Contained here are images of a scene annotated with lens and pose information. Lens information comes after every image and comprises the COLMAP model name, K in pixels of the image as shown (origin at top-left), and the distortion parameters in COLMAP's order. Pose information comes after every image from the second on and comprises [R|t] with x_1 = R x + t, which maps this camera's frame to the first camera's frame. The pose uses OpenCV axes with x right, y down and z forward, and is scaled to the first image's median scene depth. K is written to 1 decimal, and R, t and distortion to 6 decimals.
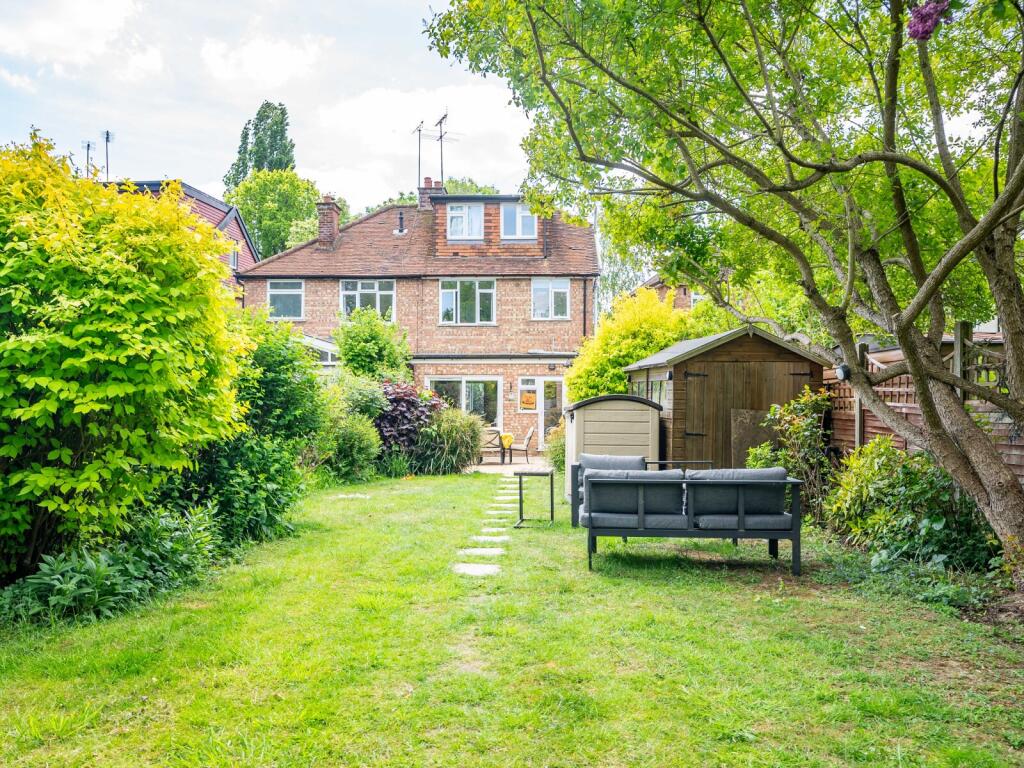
lens RADIAL K [[712.0, 0, 512.0], [0, 712.0, 384.0], [0, 0, 1]] dist [0.002373, 0.000047]
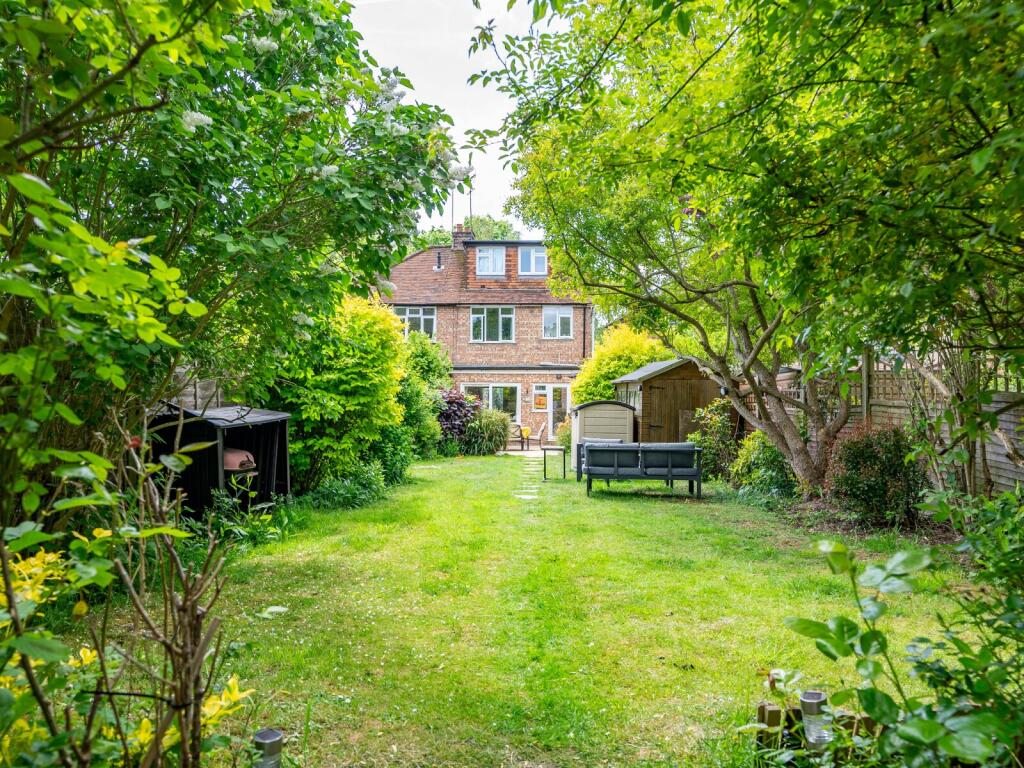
lens RADIAL K [[661.1, 0, 512.0], [0, 661.1, 384.0], [0, 0, 1]] dist [-0.001506, -0.000048]
pose [[0.999971, 0.005239, -0.005473, -0.034280], [-0.005247, 0.999985, -0.001514, -0.012204], [0.005465, 0.001543, 0.999984, -0.308507]]
